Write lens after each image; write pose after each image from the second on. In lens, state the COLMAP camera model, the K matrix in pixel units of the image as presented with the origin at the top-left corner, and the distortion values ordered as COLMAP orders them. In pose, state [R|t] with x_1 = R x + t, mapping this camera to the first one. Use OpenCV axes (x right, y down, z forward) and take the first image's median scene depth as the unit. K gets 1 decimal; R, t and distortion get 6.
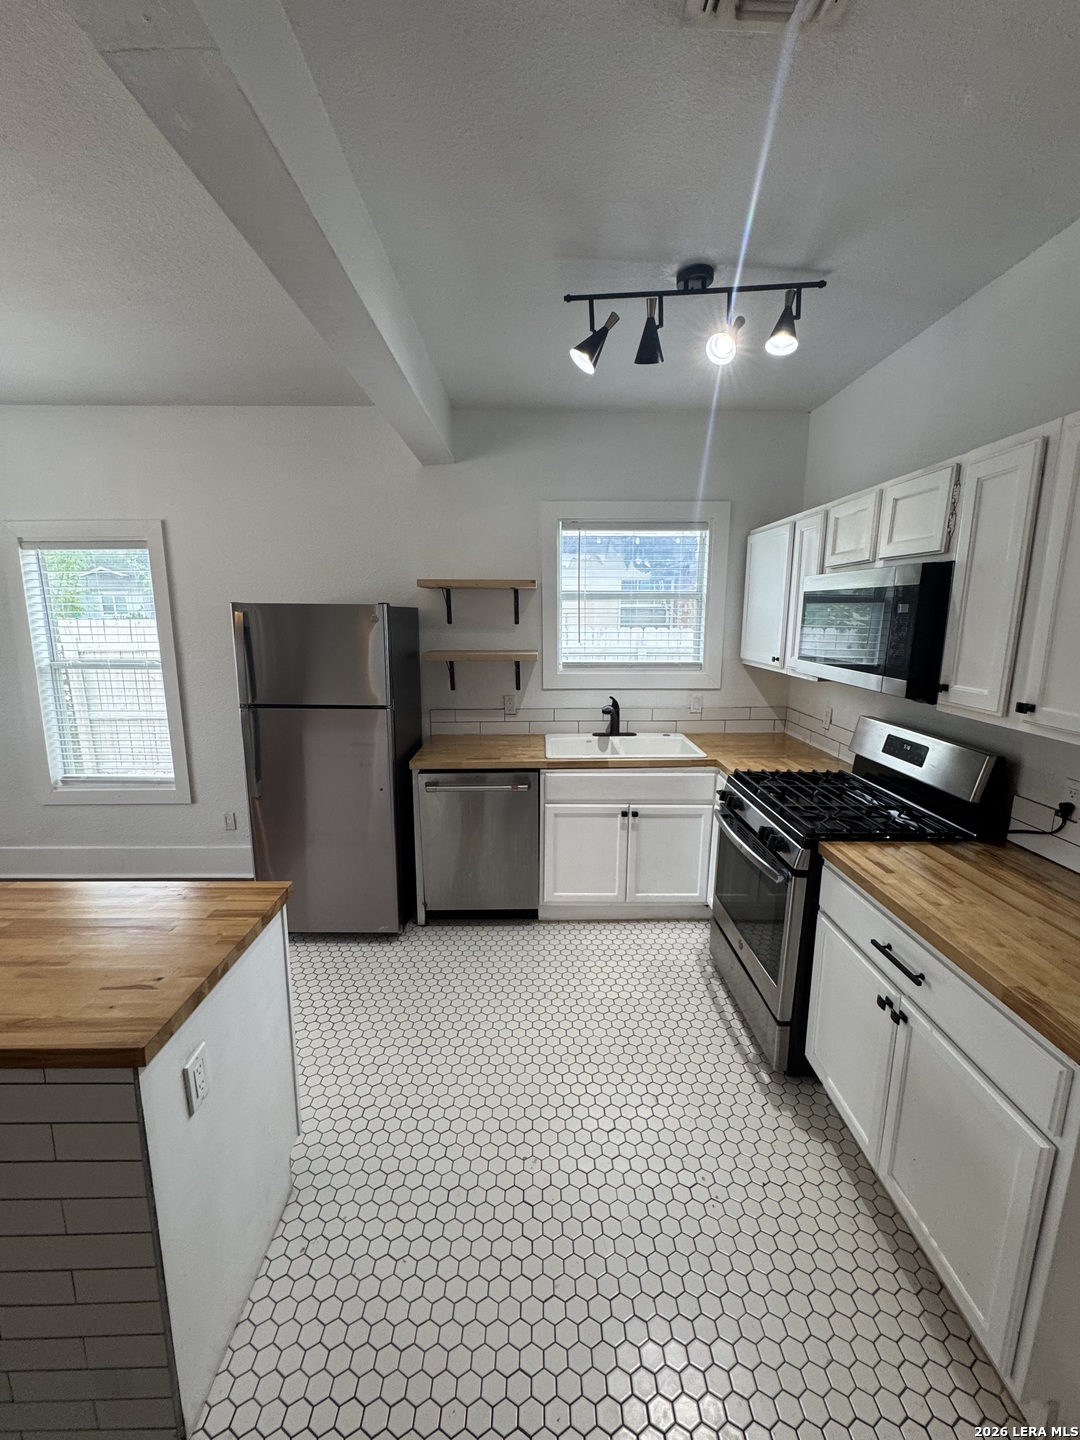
lens RADIAL K [[578.0, 0, 543.6], [0, 578.0, 719.4], [0, 0, 1]] dist [-0.005238, 0.000613]
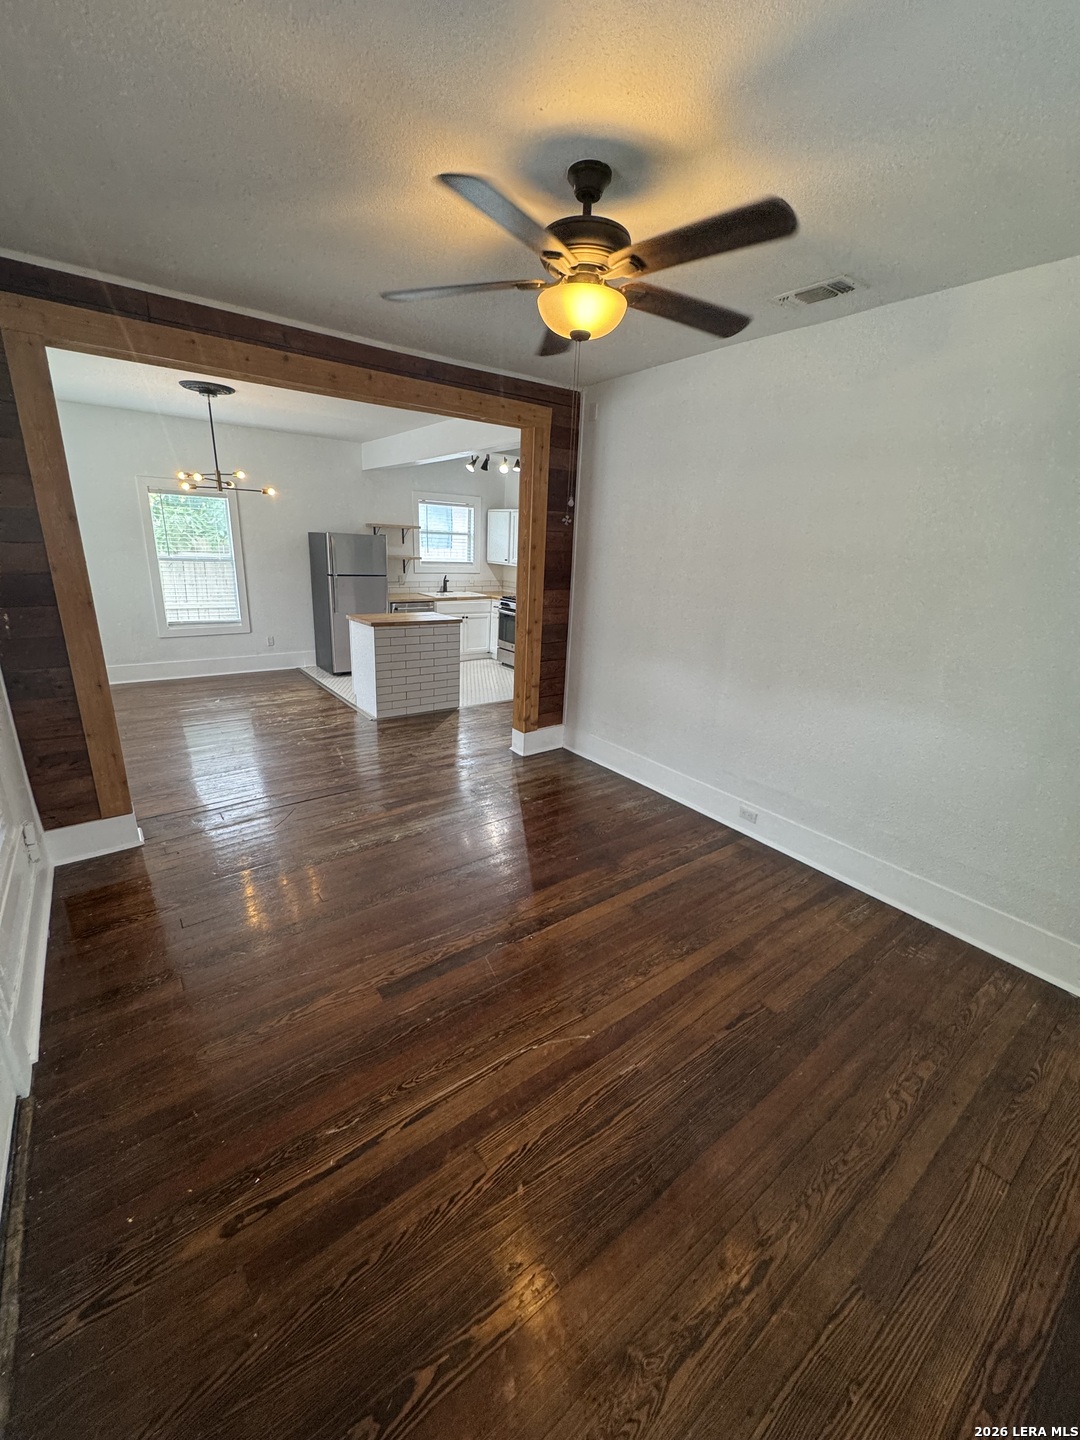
lens RADIAL K [[578.0, 0, 544.0], [0, 578.0, 716.5], [0, 0, 1]] dist [-0.005238, 0.000613]
pose [[0.799906, -0.141919, 0.583104, -1.146699], [0.065483, 0.986475, 0.150264, 0.227824], [-0.596542, -0.082013, 0.798380, -1.365670]]
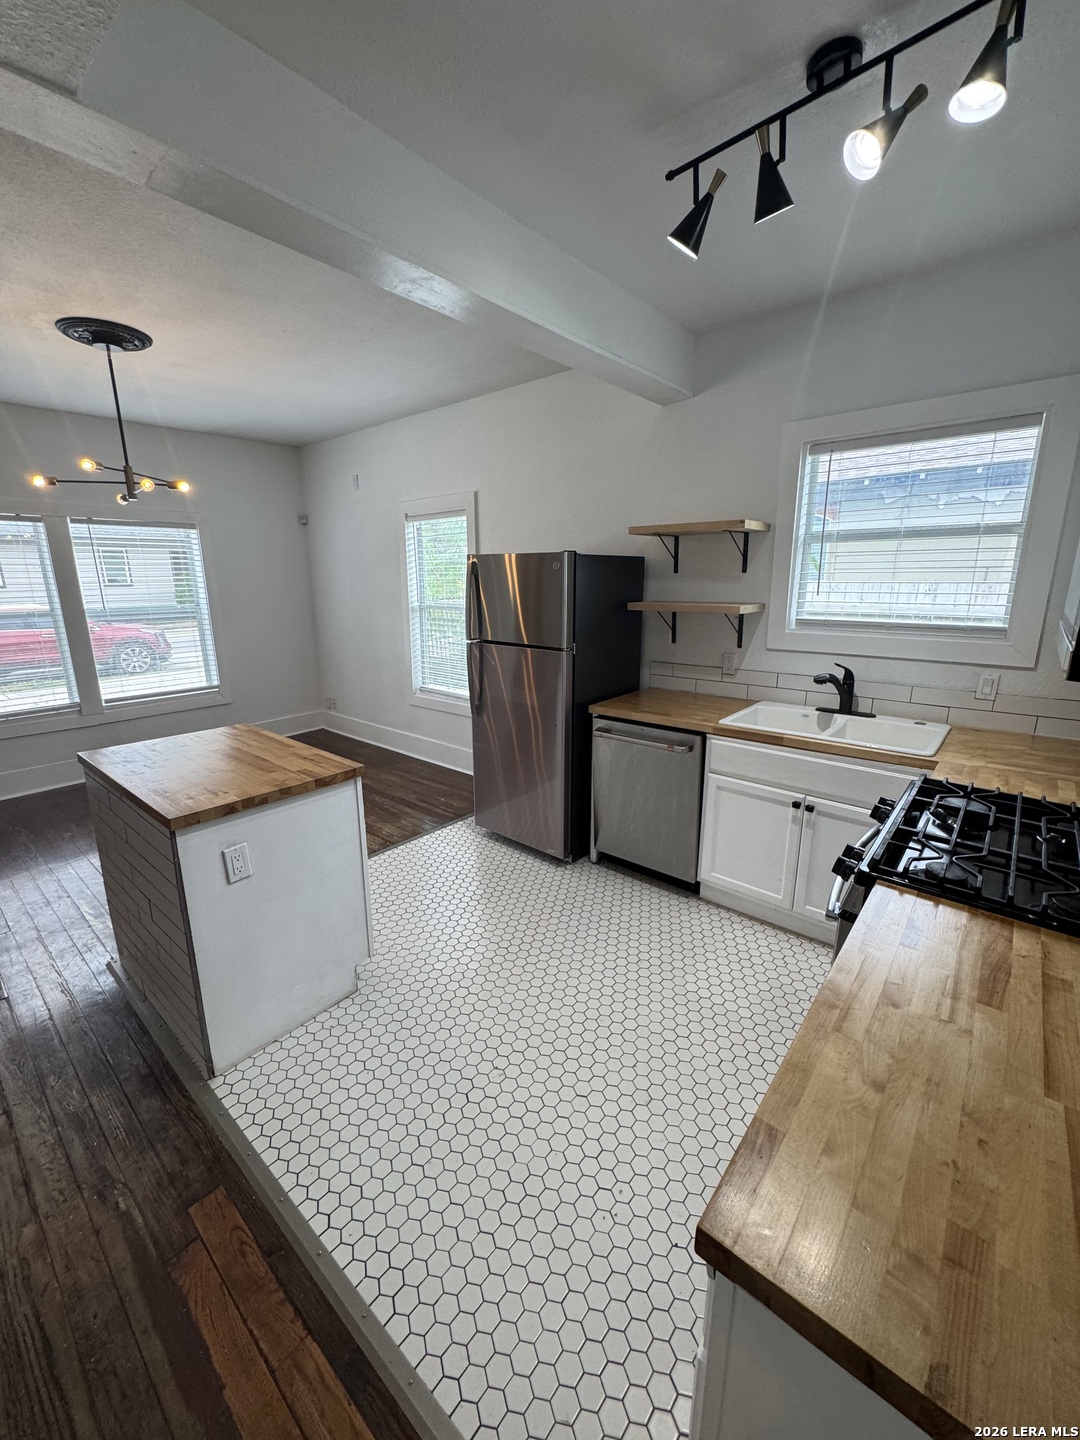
lens RADIAL K [[578.0, 0, 541.8], [0, 578.0, 719.9], [0, 0, 1]] dist [-0.005238, 0.000613]
pose [[0.753375, 0.153172, -0.639503, 0.351592], [-0.111417, 0.988166, 0.105426, -0.001386], [0.648084, -0.008174, 0.761525, 0.136534]]
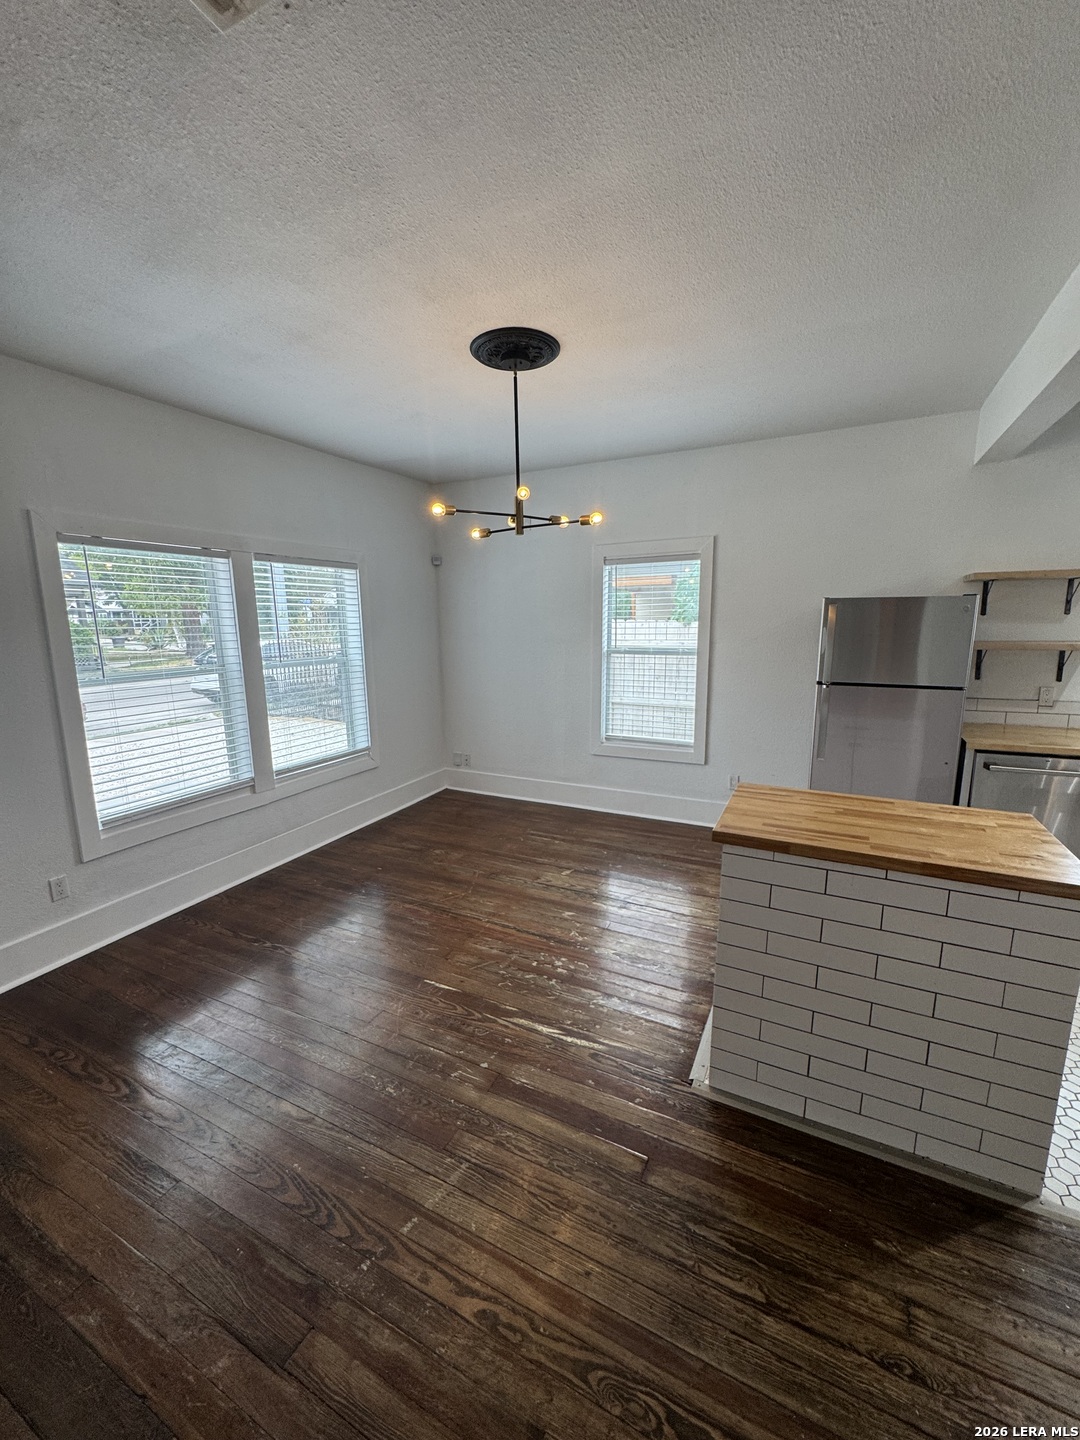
lens RADIAL K [[578.0, 0, 539.9], [0, 578.0, 719.9], [0, 0, 1]] dist [-0.005238, 0.000613]
pose [[0.888269, 0.065037, -0.454695, -0.423438], [-0.067252, 0.997672, 0.011321, 0.069595], [0.454373, 0.020523, 0.890575, -0.302717]]
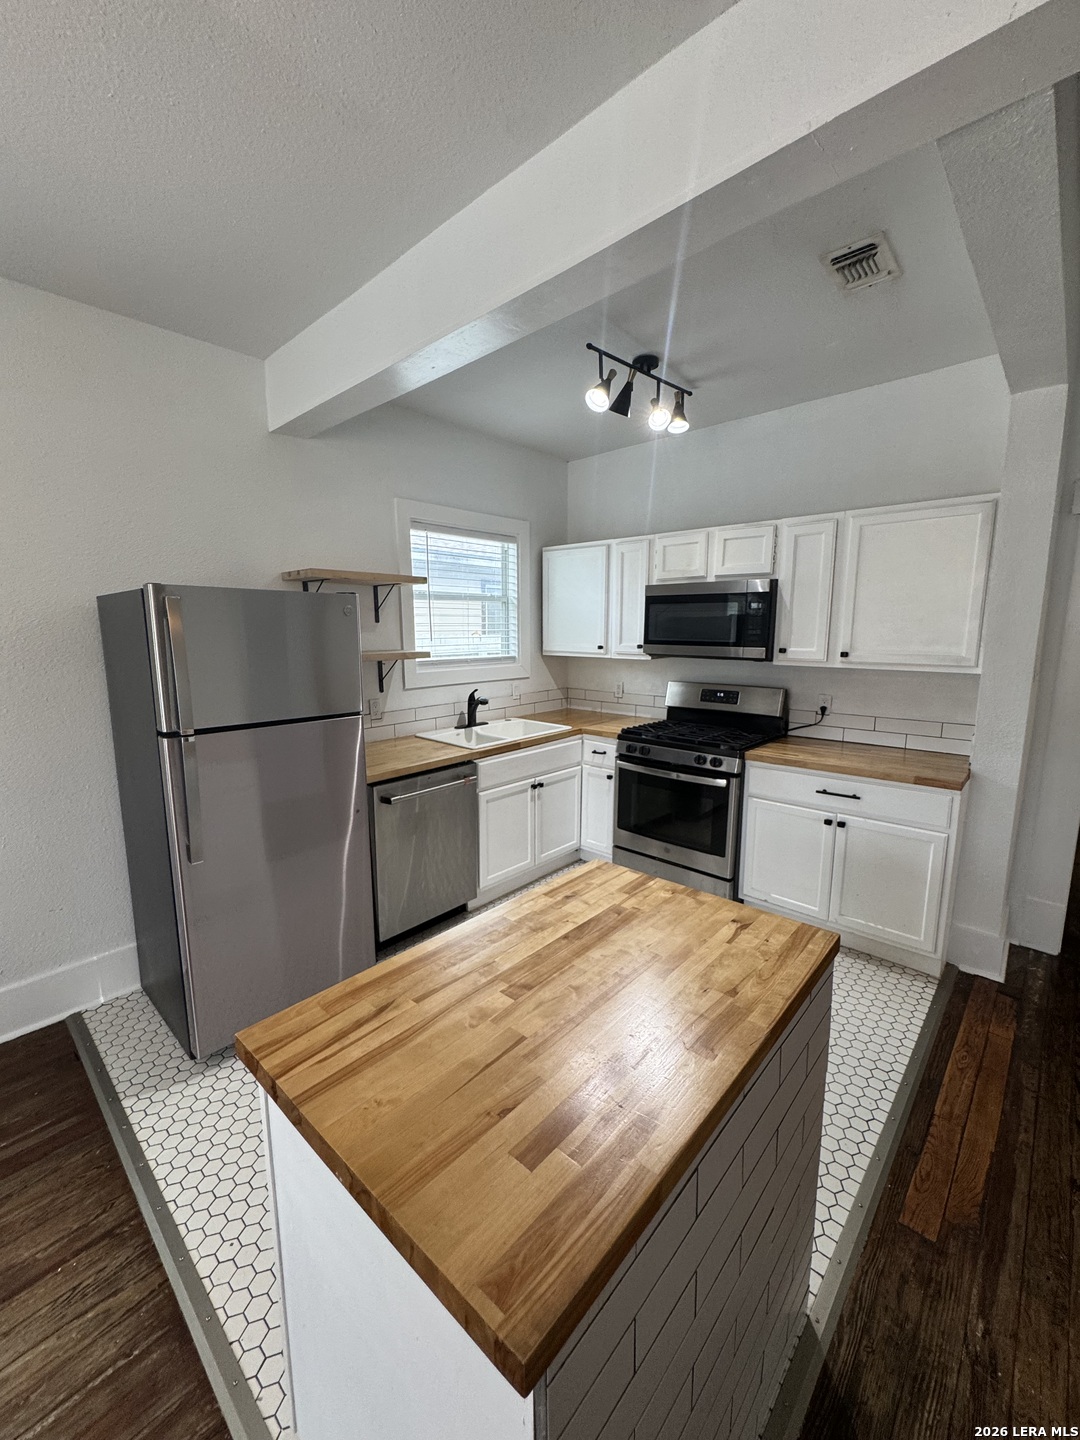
lens RADIAL K [[578.0, 0, 544.7], [0, 578.0, 718.6], [0, 0, 1]] dist [-0.005238, 0.000613]
pose [[0.681479, -0.118420, 0.722193, -0.616108], [0.136473, 0.990075, 0.033566, -0.004054], [-0.719000, 0.075685, 0.690876, 0.177806]]
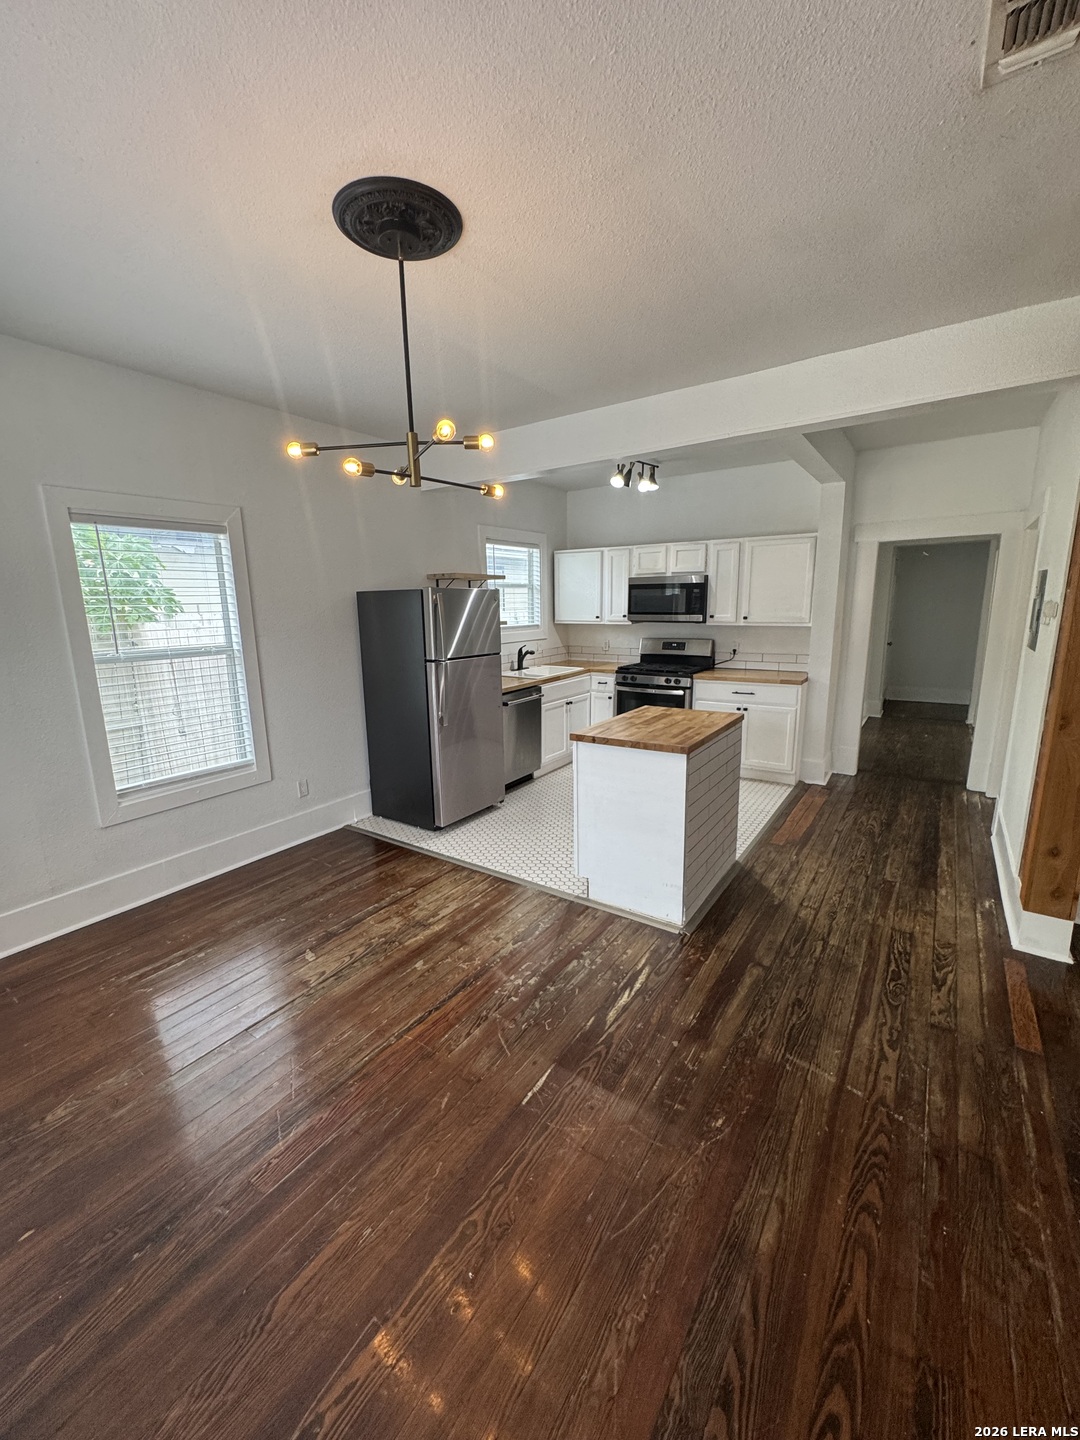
lens RADIAL K [[578.0, 0, 544.4], [0, 578.0, 719.8], [0, 0, 1]] dist [-0.005238, 0.000613]
pose [[0.570388, -0.175926, 0.802314, -1.323140], [0.165244, 0.981400, 0.097718, 0.020261], [-0.804582, 0.076840, 0.588850, -0.027869]]
